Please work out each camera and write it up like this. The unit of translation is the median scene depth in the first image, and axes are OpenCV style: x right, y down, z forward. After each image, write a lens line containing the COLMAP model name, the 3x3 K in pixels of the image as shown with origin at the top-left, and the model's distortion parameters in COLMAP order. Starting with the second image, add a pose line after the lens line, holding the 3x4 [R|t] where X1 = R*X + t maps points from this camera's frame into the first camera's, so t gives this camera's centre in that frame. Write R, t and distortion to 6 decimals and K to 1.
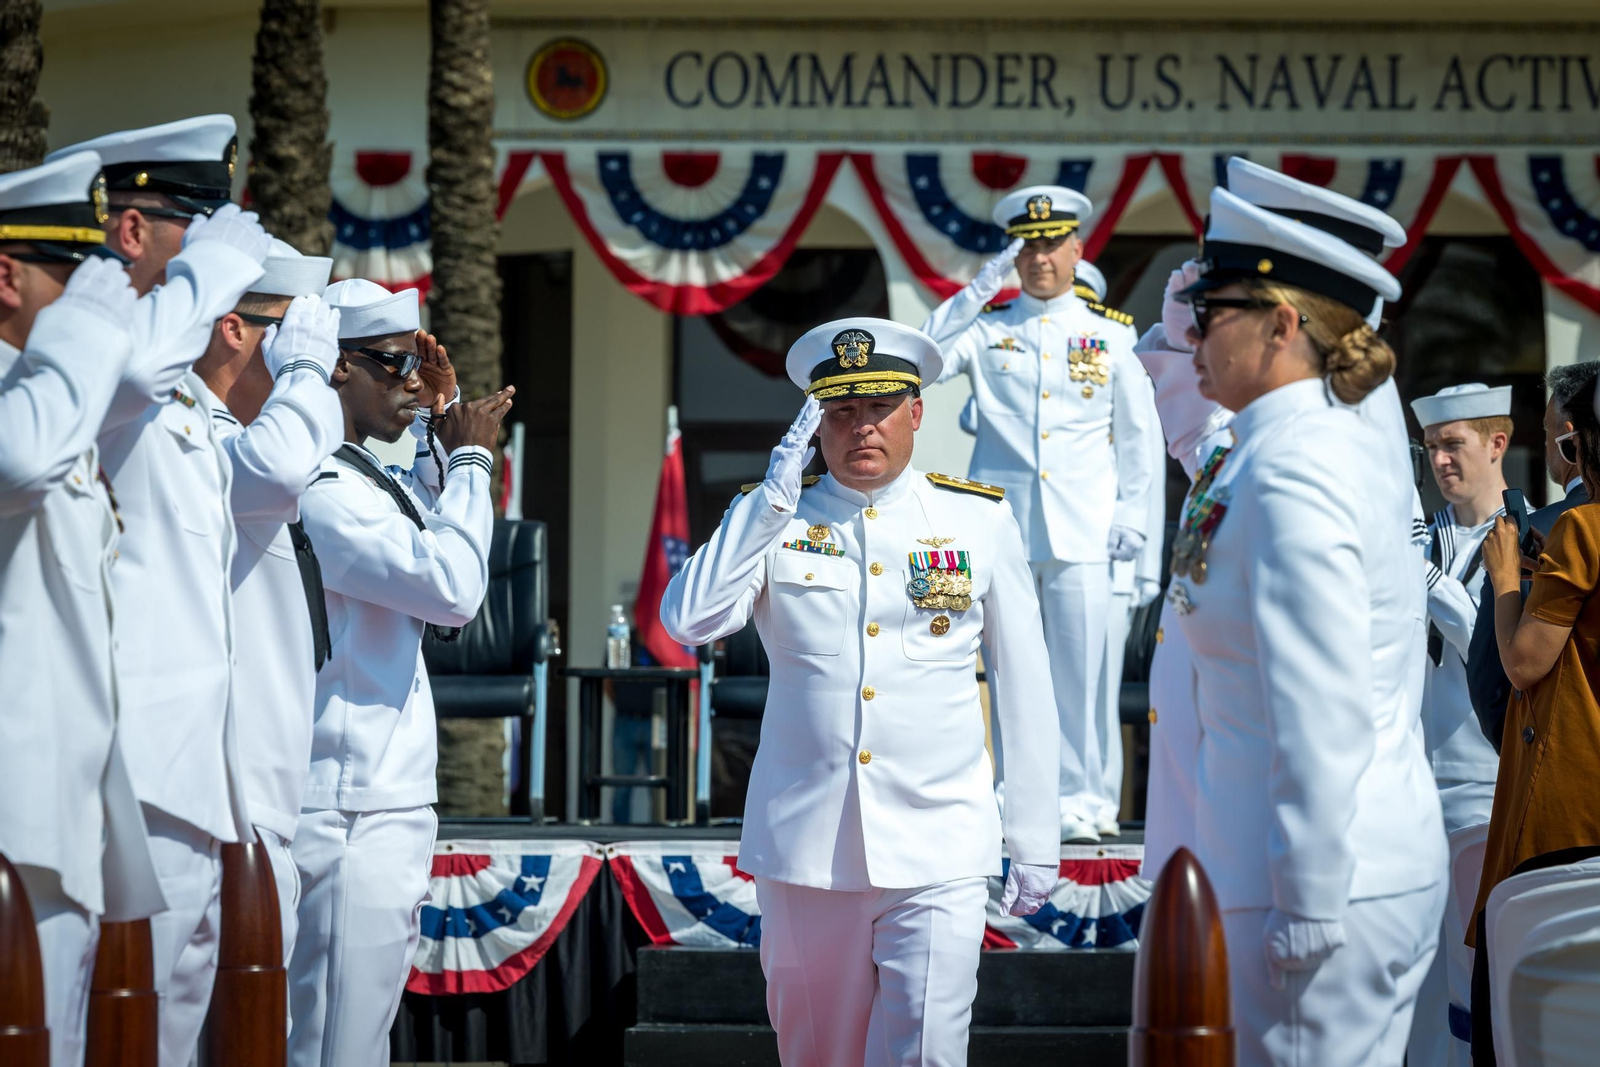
lens RADIAL K [[8158.4, 0, 800.0], [0, 8158.4, 533.5], [0, 0, 1]] dist [0.126904, -0.862666]
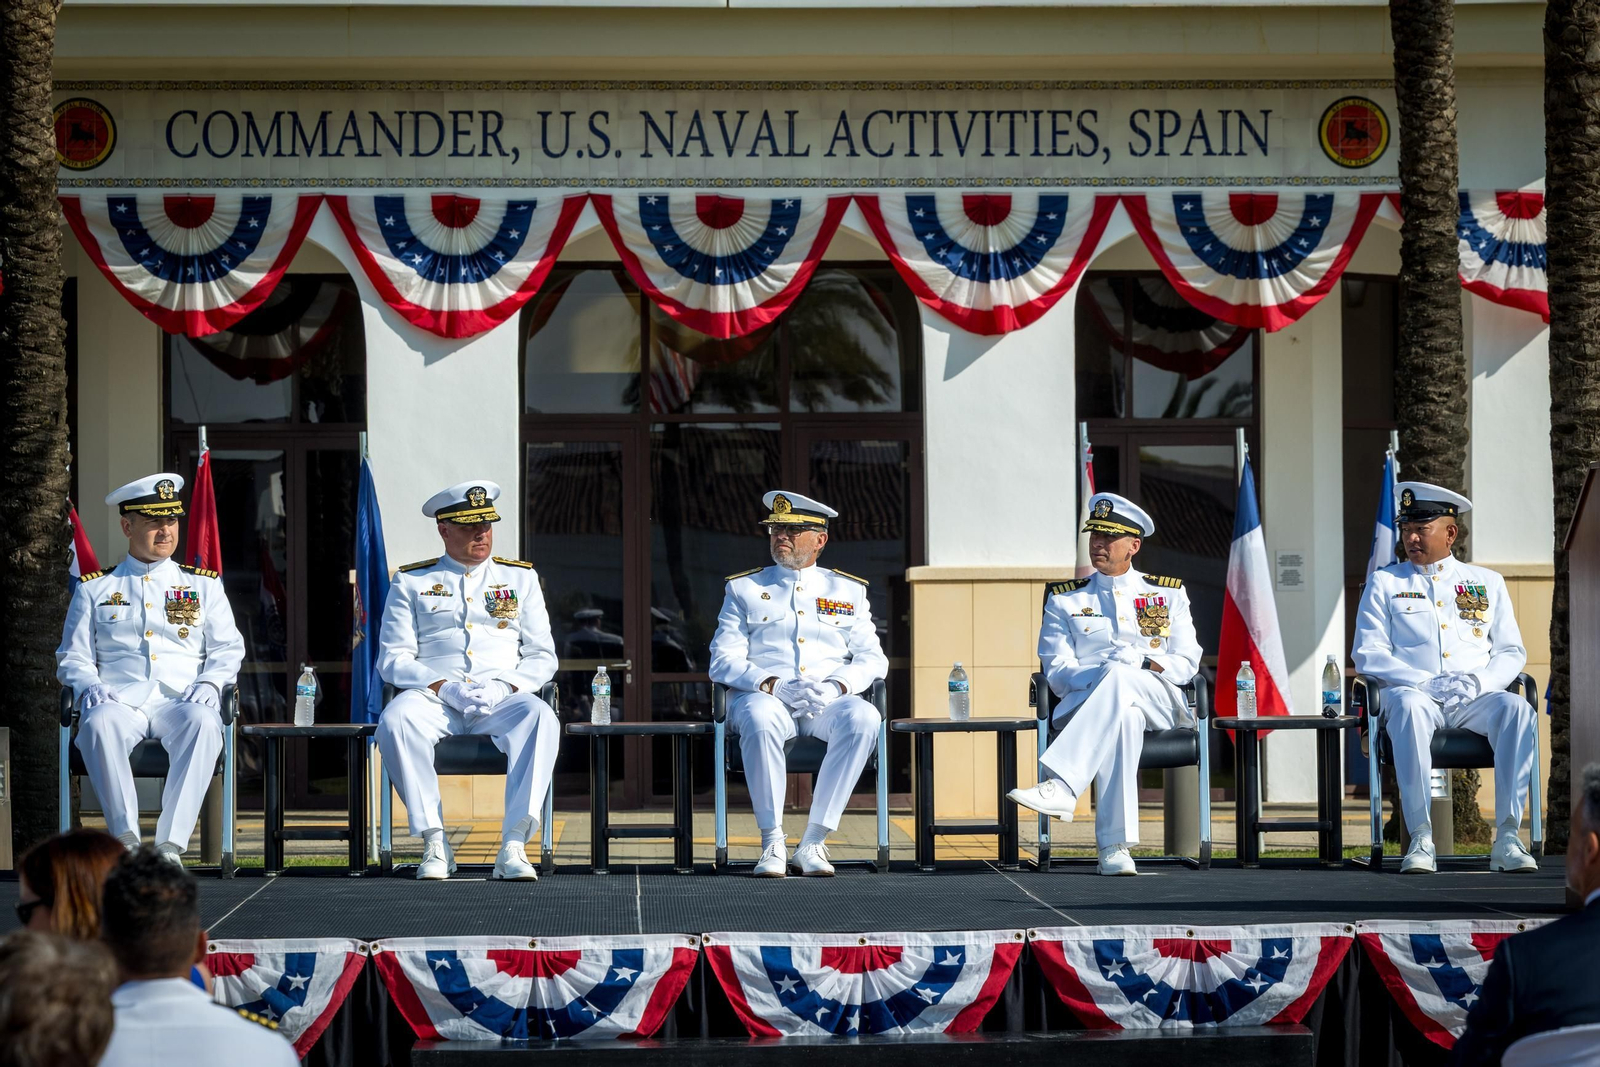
lens RADIAL K [[6222.3, 0, 800.0], [0, 6222.3, 533.5], [0, 0, 1]] dist [0.073201, 0.071999]
pose [[0.993785, -0.012869, 0.110572, -0.037102], [0.011380, 0.999836, 0.014084, -0.014857], [-0.110736, -0.012738, 0.993768, 0.157670]]
